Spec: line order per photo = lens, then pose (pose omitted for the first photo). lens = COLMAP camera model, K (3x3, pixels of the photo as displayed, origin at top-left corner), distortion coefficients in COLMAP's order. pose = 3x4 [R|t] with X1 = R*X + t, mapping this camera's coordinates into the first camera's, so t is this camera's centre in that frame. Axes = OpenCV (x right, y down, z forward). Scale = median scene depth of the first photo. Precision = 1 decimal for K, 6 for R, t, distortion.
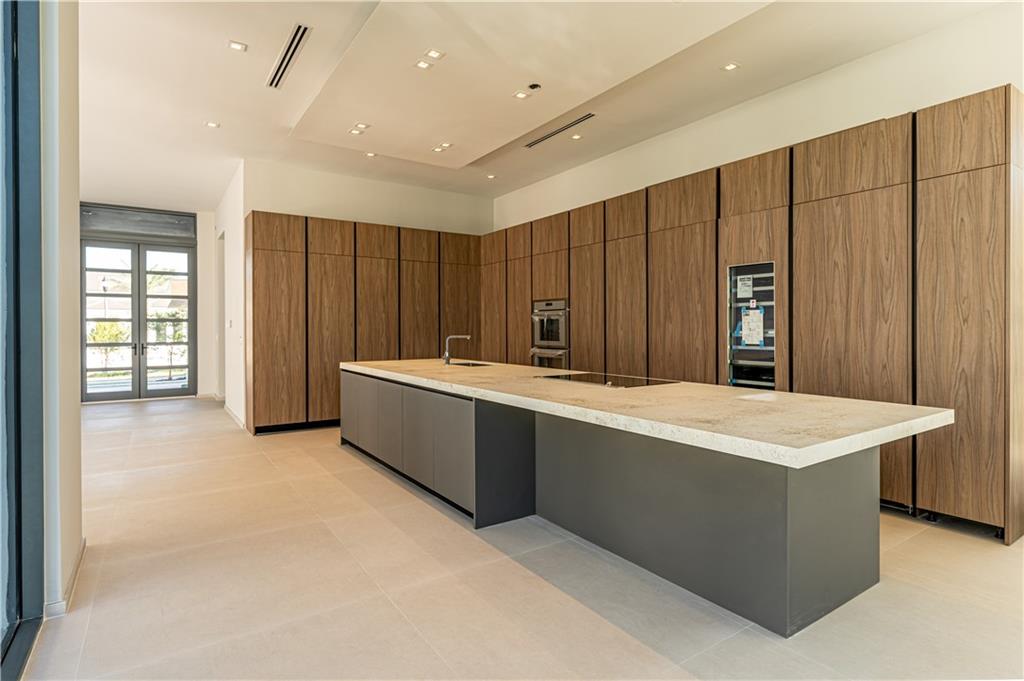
lens RADIAL K [[527.0, 0, 514.9], [0, 527.0, 329.0], [0, 0, 1]] dist [-0.000024, 0.000028]
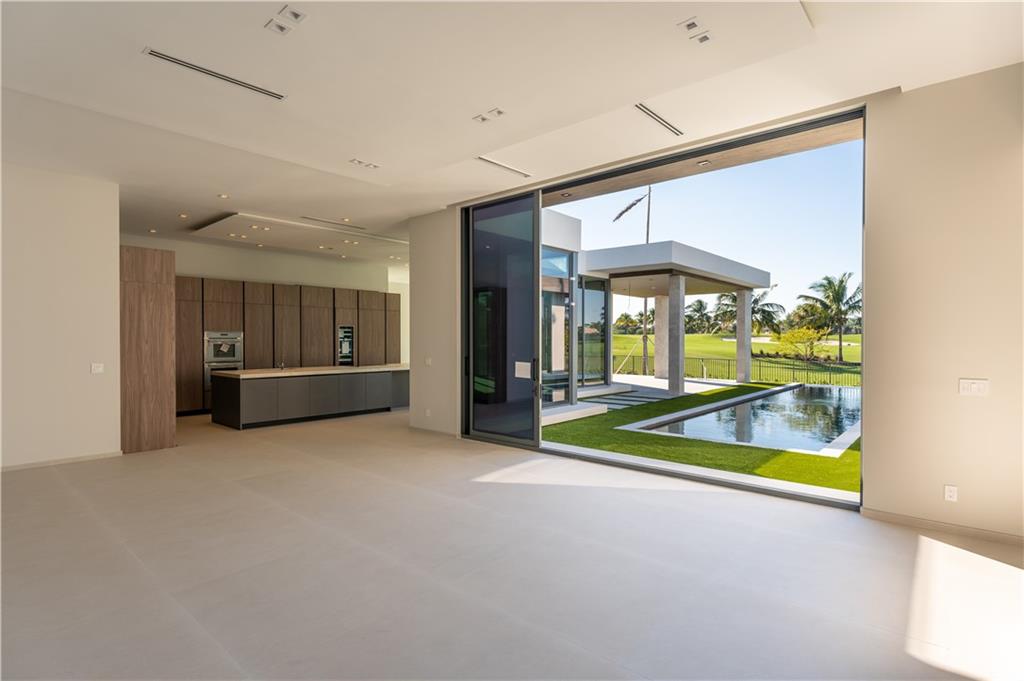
lens RADIAL K [[524.6, 0, 512.0], [0, 524.6, 340.5], [0, 0, 1]] dist [0.002372, 0.000272]
pose [[-0.246071, 0.003285, 0.969246, -2.249366], [0.005591, 0.999982, -0.001970, -0.027936], [-0.969236, 0.004935, -0.246085, 0.717493]]
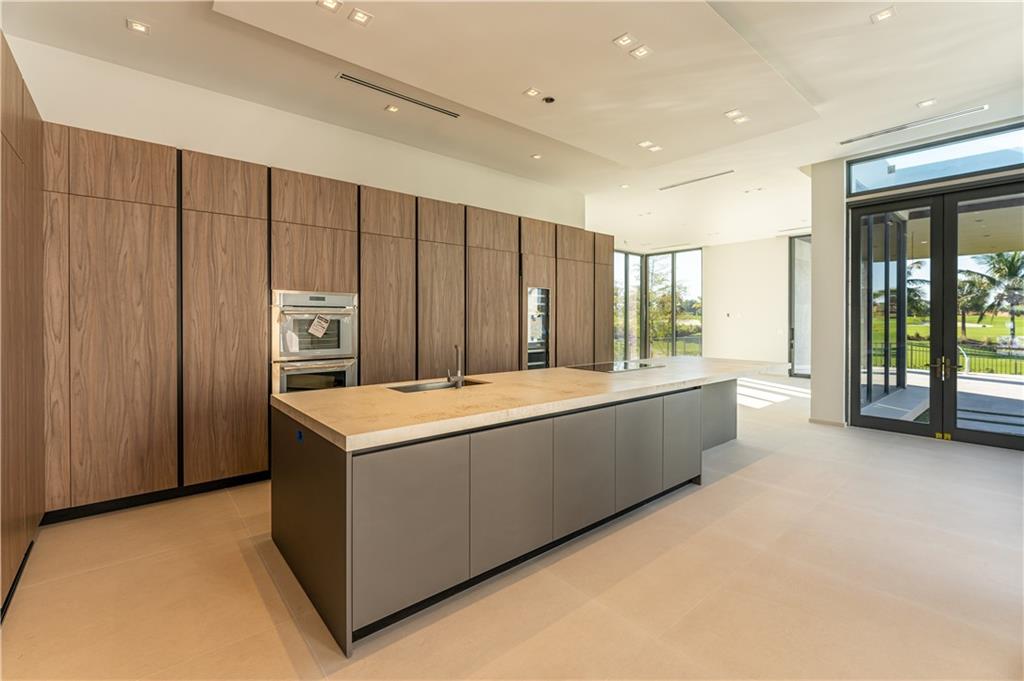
lens RADIAL K [[444.8, 0, 516.7], [0, 444.8, 323.1], [0, 0, 1]] dist [-0.003605, -0.000293]
pose [[-0.108107, 0.000515, 0.994139, -0.749989], [0.003362, 0.999994, -0.000152, -0.016159], [-0.994134, 0.003326, -0.108108, 1.050418]]
